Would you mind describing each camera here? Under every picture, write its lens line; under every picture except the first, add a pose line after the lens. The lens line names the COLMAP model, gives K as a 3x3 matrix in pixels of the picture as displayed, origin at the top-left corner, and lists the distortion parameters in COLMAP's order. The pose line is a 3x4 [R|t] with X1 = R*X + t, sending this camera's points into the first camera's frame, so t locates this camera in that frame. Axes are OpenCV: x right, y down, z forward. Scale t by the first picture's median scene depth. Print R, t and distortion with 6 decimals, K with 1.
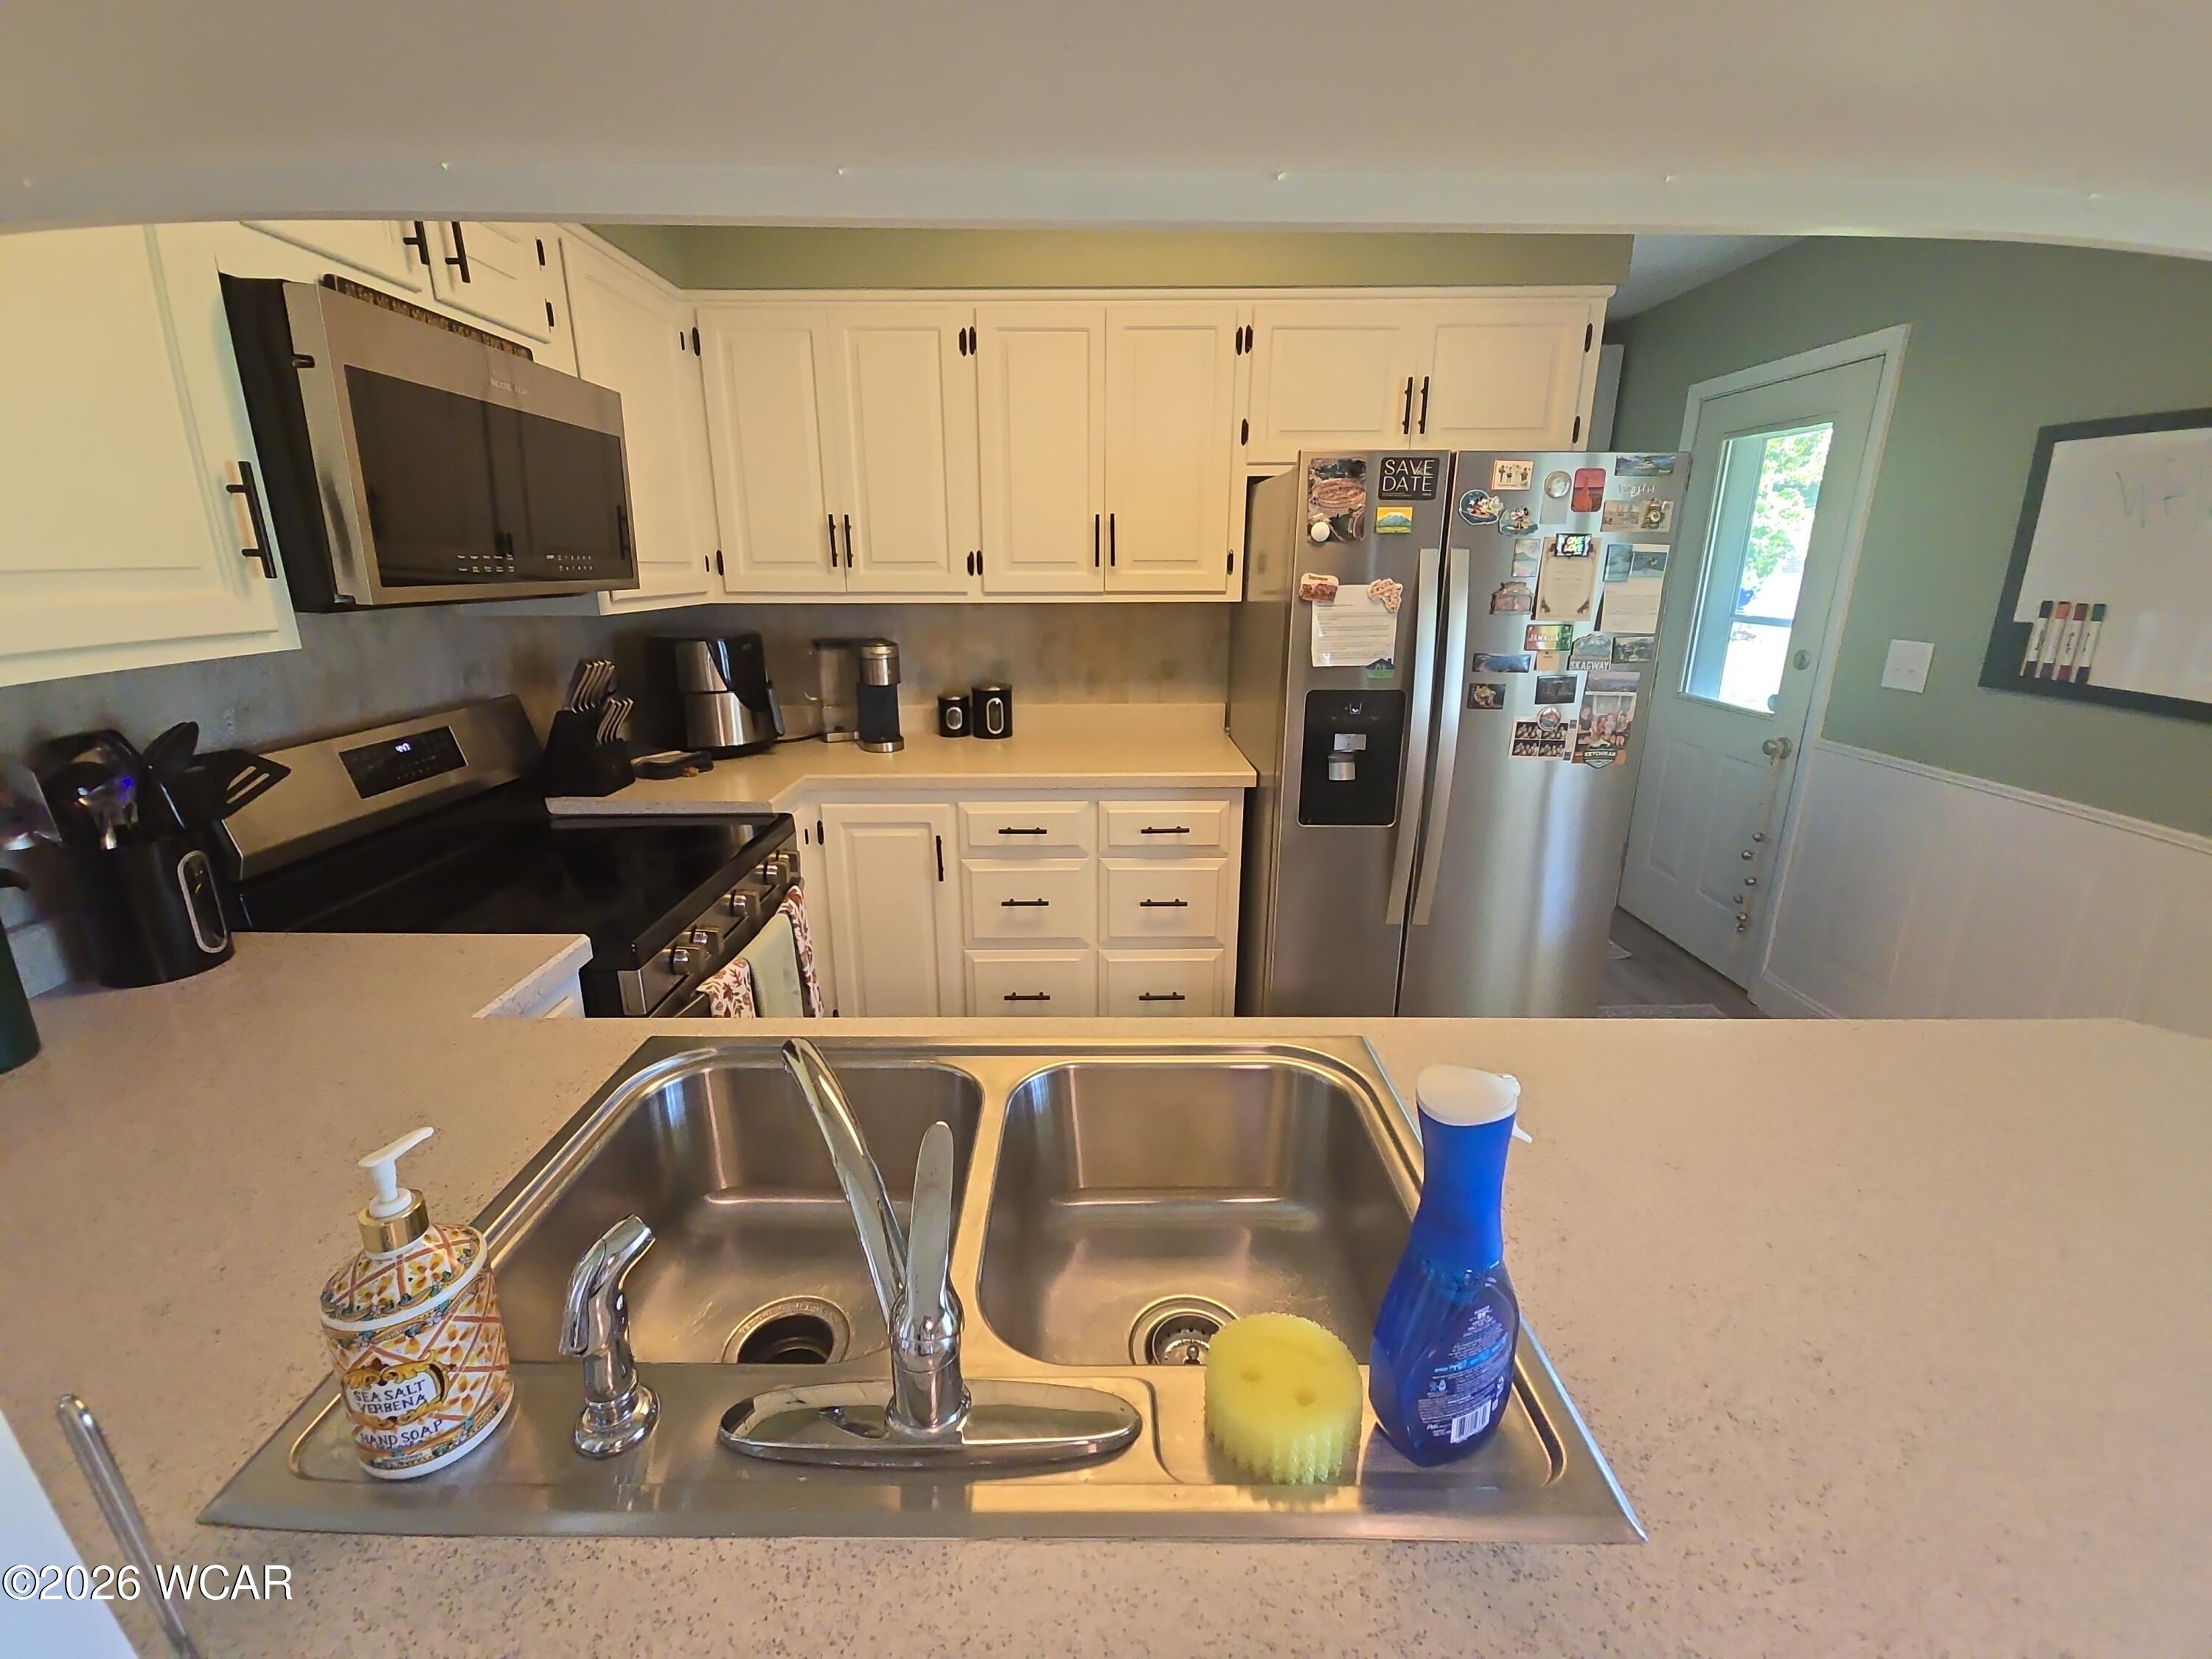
lens RADIAL K [[899.8, 0, 1104.3], [0, 899.8, 815.8], [0, 0, 1]] dist [-0.001051, -0.001425]
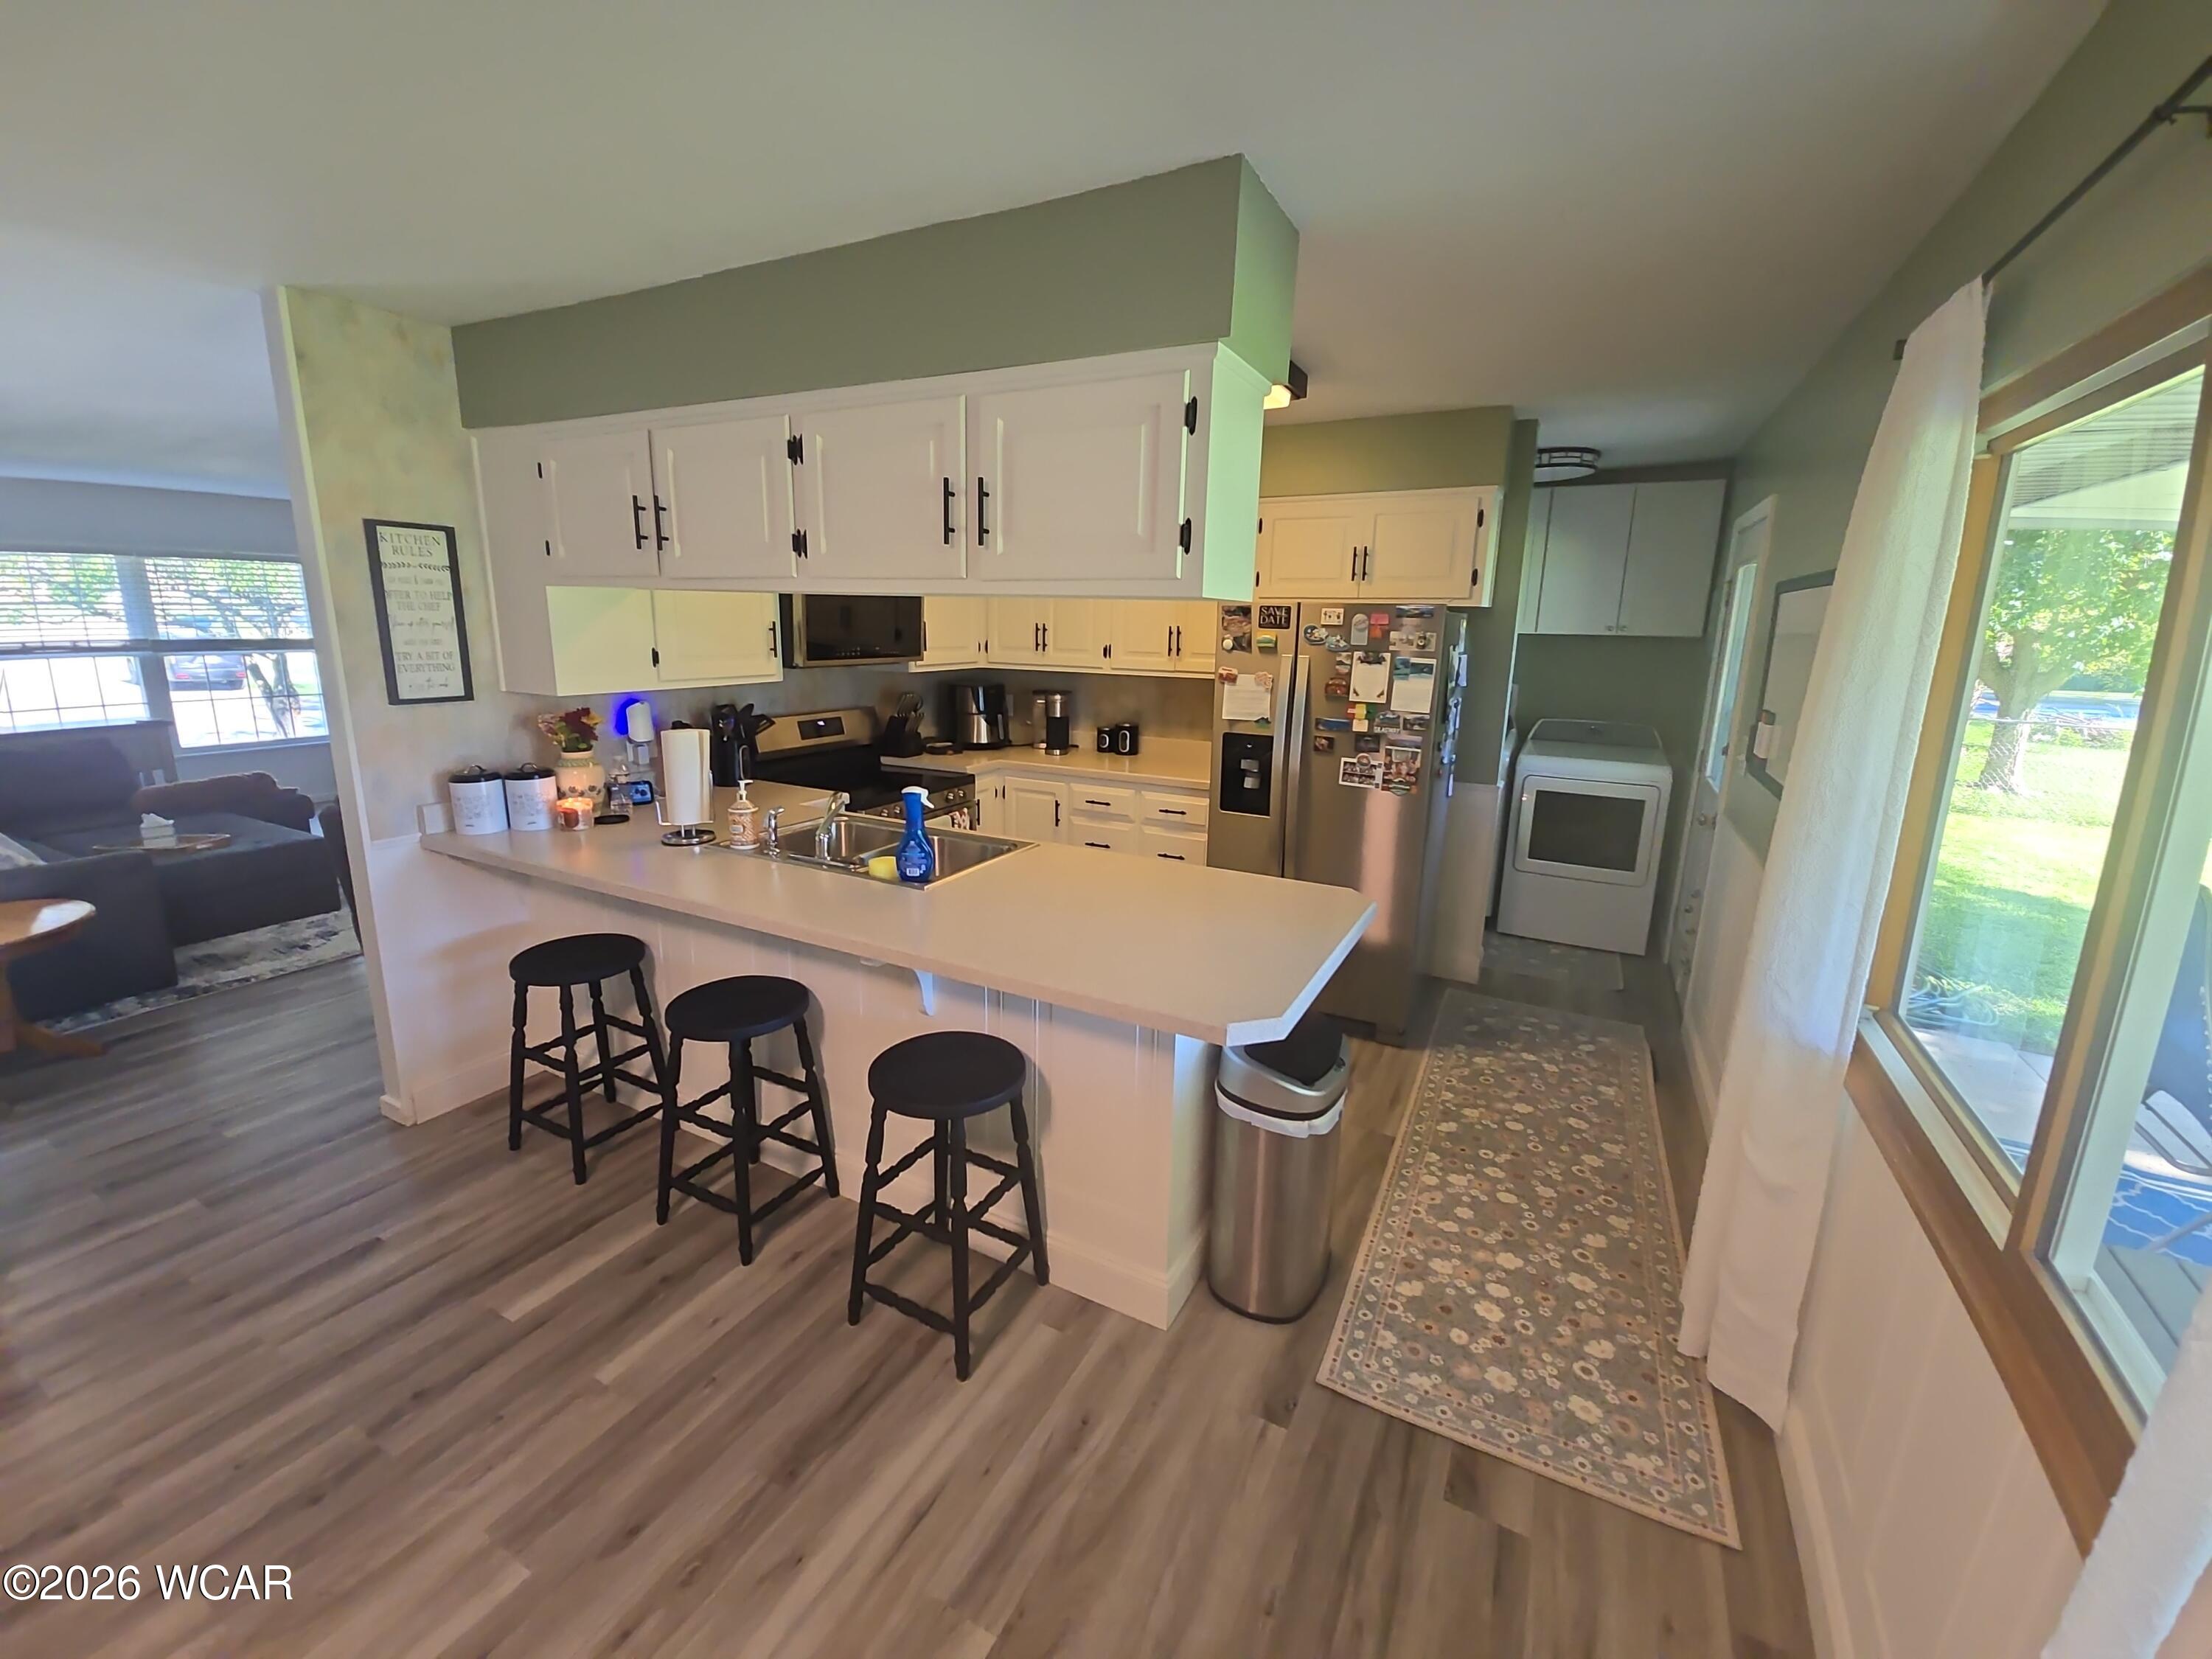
lens RADIAL K [[899.8, 0, 1098.1], [0, 899.8, 814.0], [0, 0, 1]] dist [-0.001051, -0.001425]
pose [[0.878384, 0.117658, -0.463248, 0.779677], [-0.148189, 0.988506, -0.029922, 0.098313], [0.454403, 0.094931, 0.885723, -0.596872]]
